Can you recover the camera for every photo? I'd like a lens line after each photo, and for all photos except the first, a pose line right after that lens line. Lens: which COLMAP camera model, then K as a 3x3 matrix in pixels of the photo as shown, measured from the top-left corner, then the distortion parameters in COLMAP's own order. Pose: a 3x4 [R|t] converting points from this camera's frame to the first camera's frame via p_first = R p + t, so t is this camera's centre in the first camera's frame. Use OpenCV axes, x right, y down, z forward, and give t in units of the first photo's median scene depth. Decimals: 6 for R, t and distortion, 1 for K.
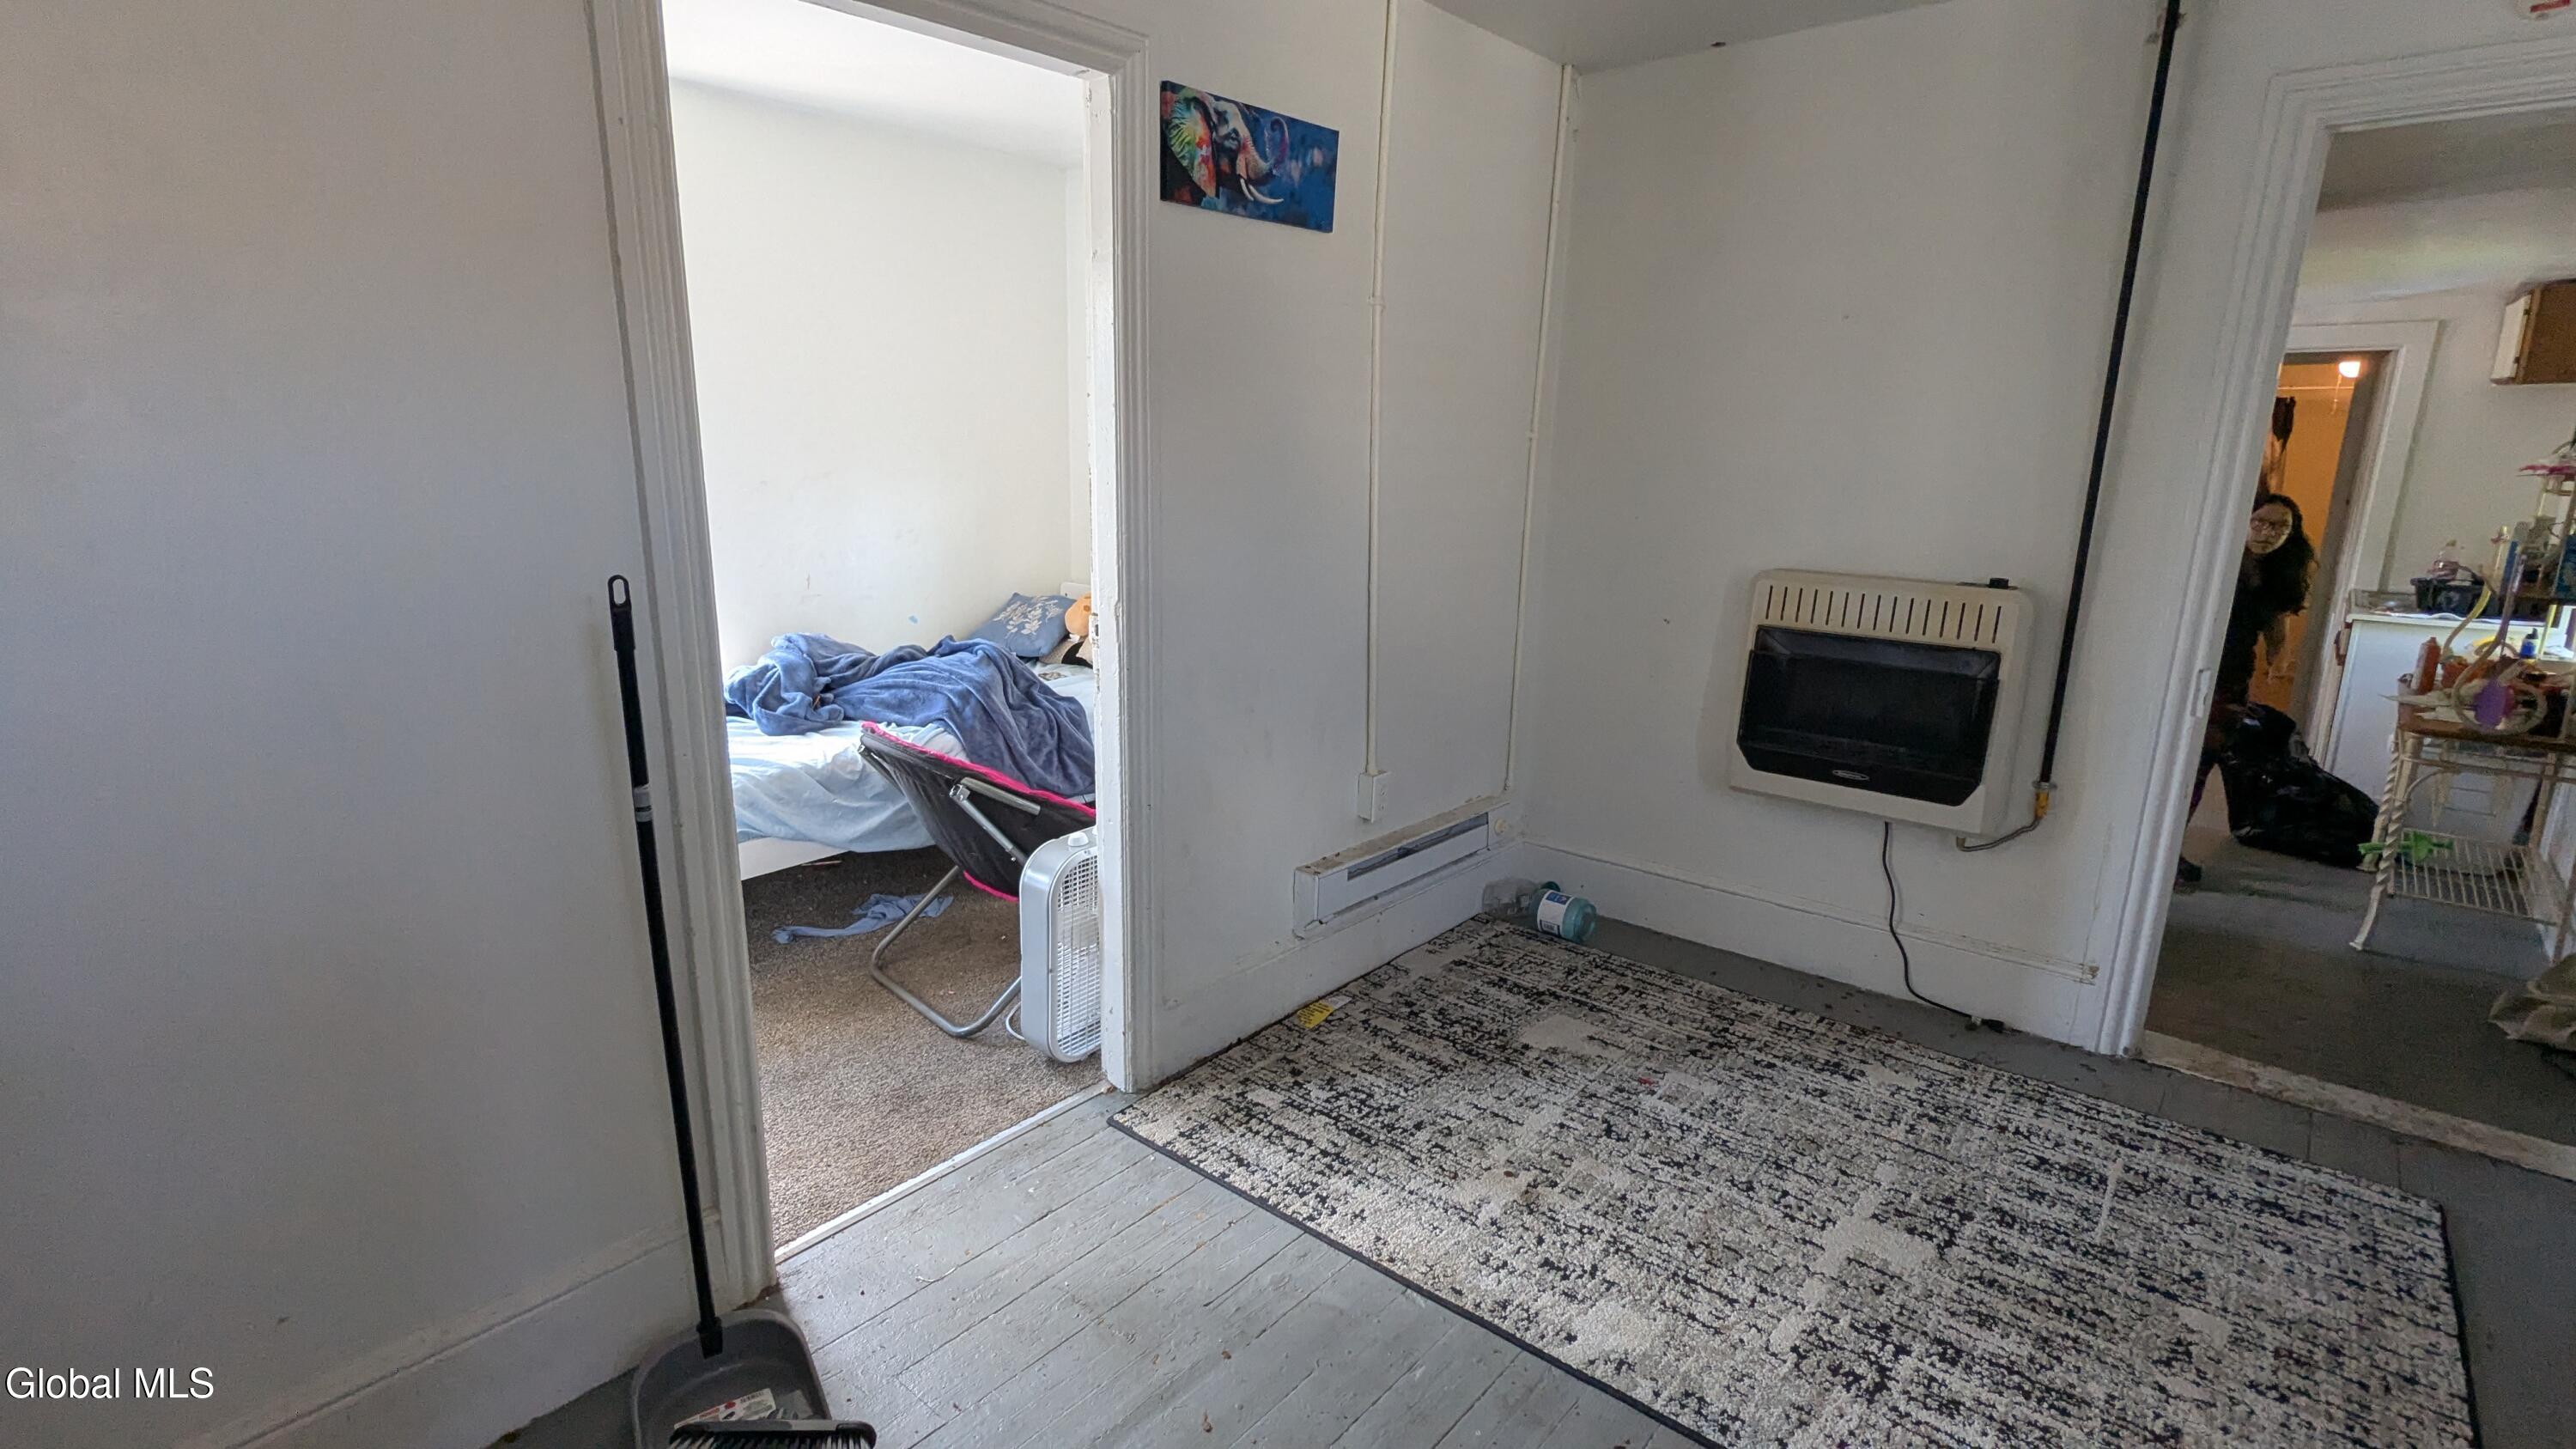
lens RADIAL K [[1195.6, 0, 1287.3], [0, 1195.6, 736.2], [0, 0, 1]] dist [0.000674, -0.001613]
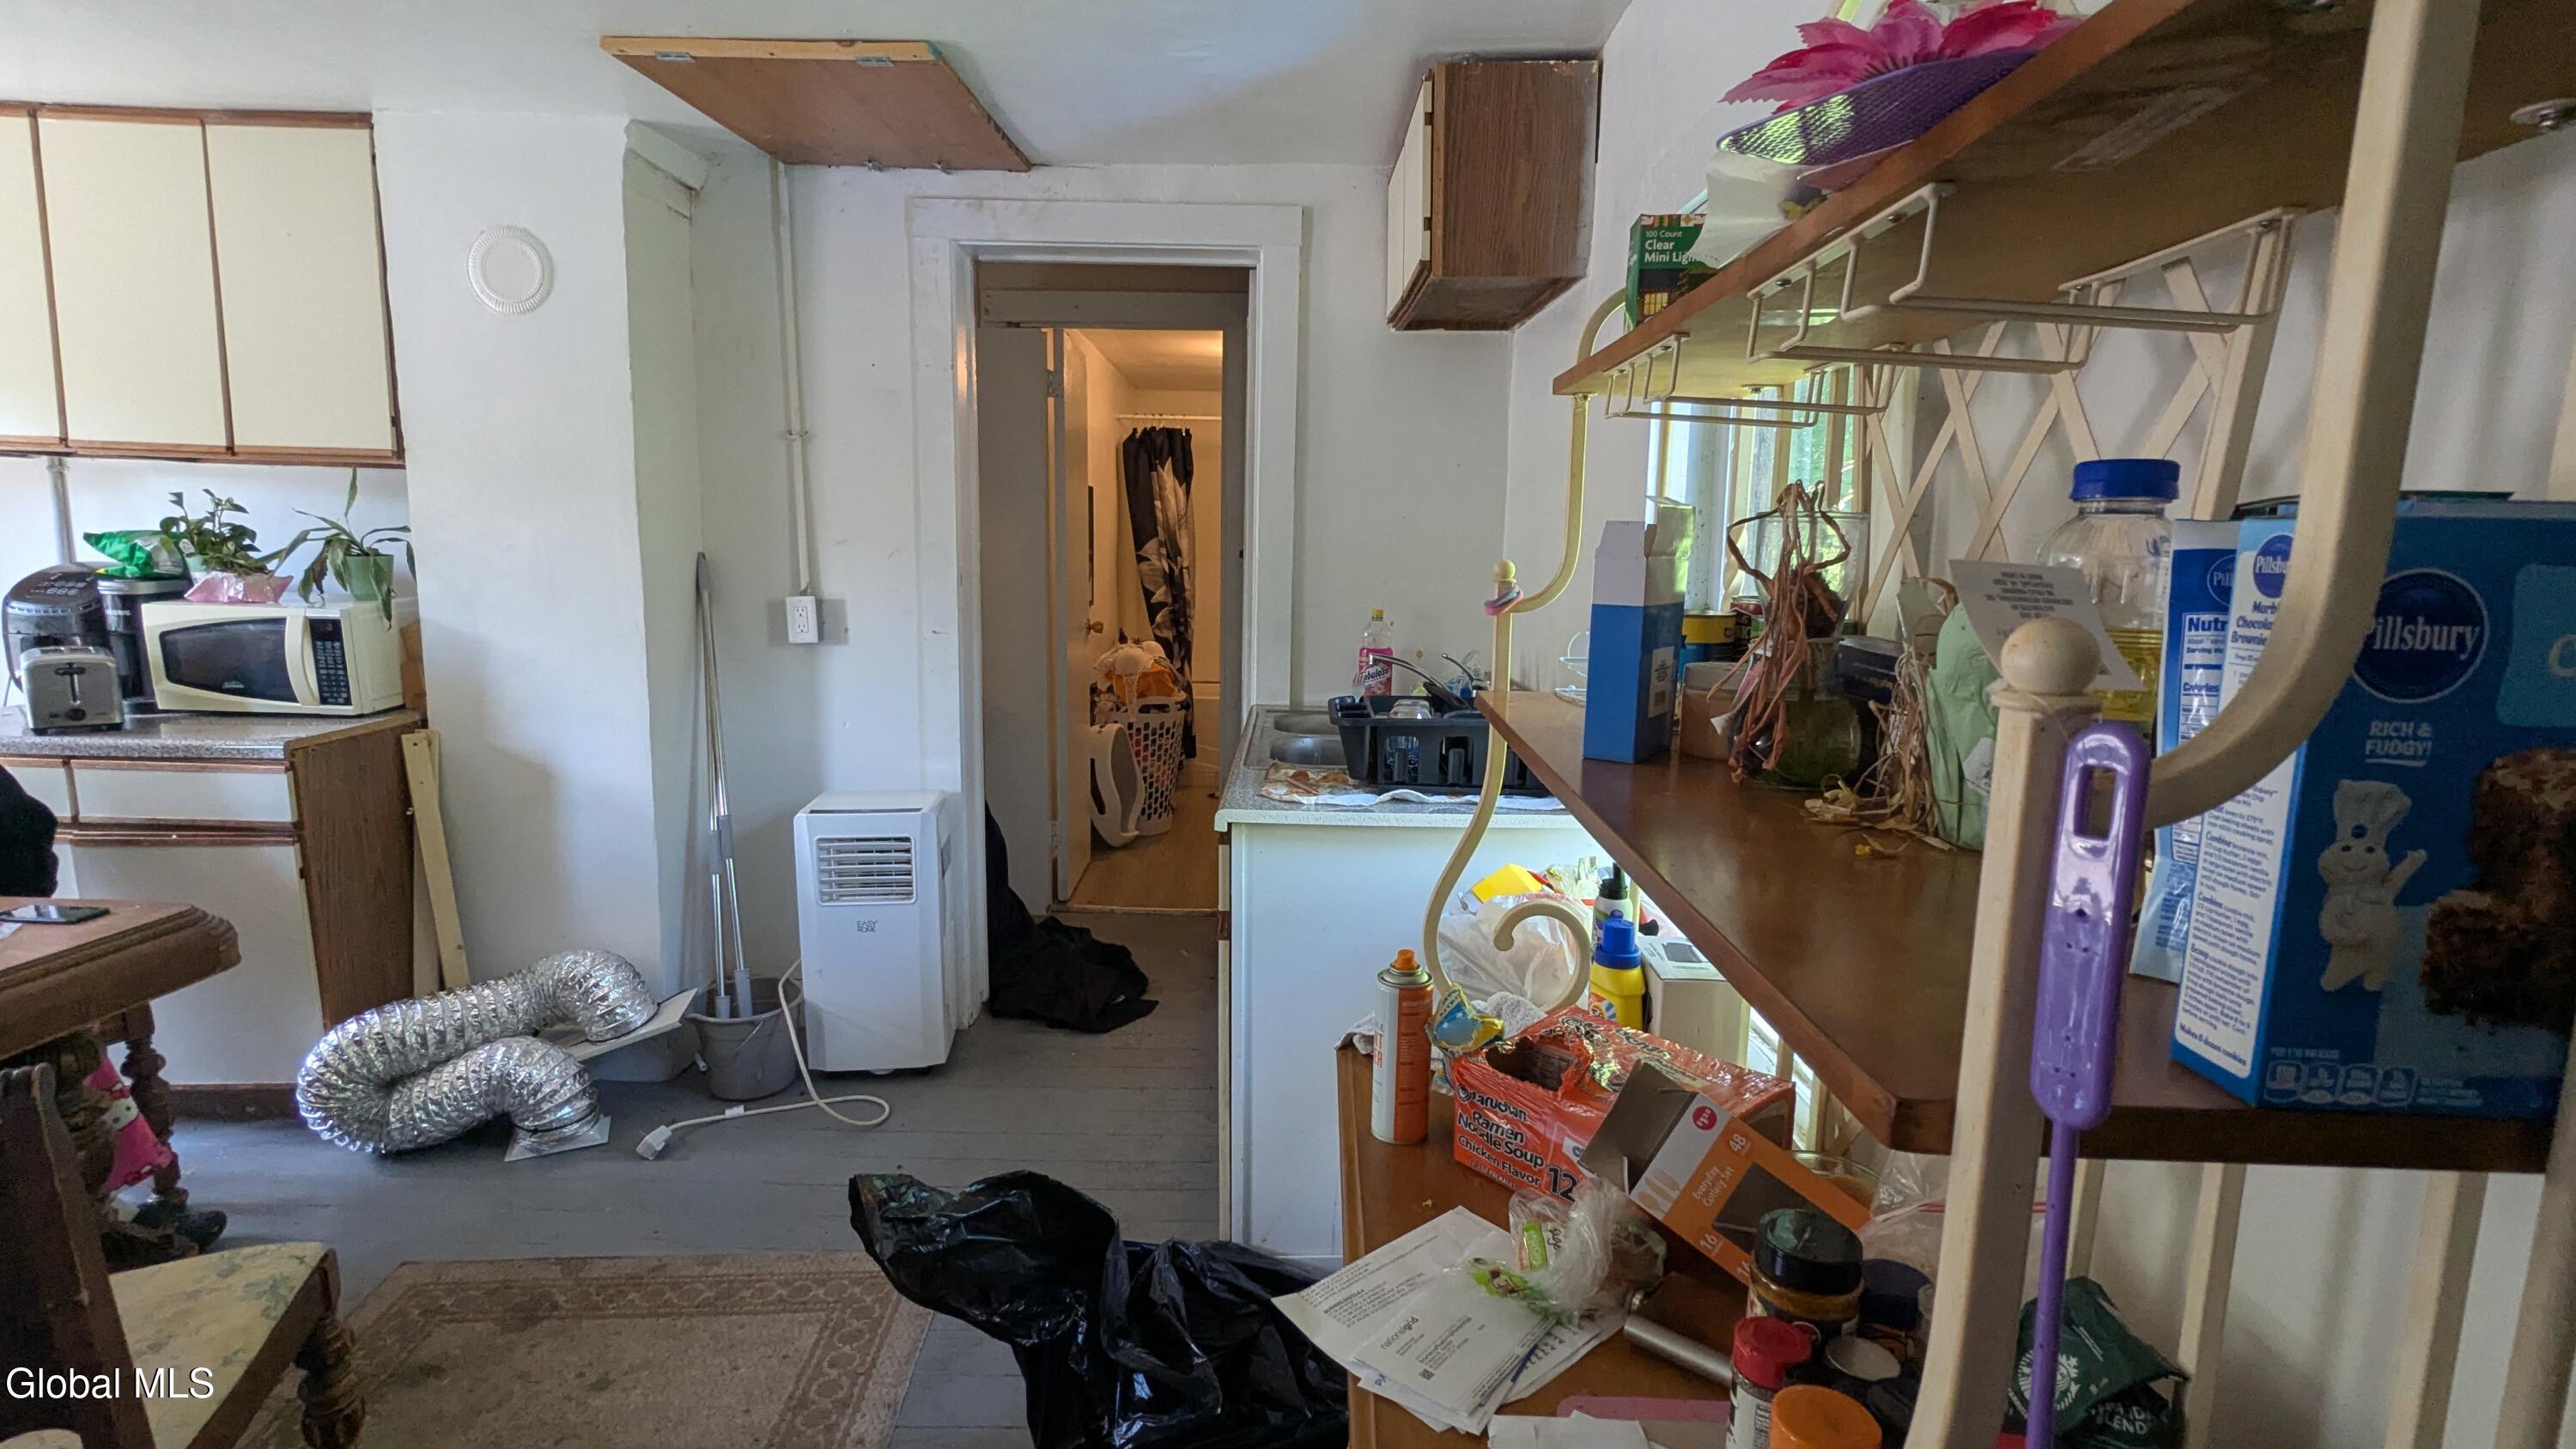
lens RADIAL K [[1195.6, 0, 1286.6], [0, 1195.6, 731.2], [0, 0, 1]] dist [0.000674, -0.001613]
pose [[0.760470, -0.091133, 0.642947, 0.744395], [0.141585, 0.989552, -0.027204, -0.126812], [-0.633750, 0.111719, 0.765428, 0.778434]]
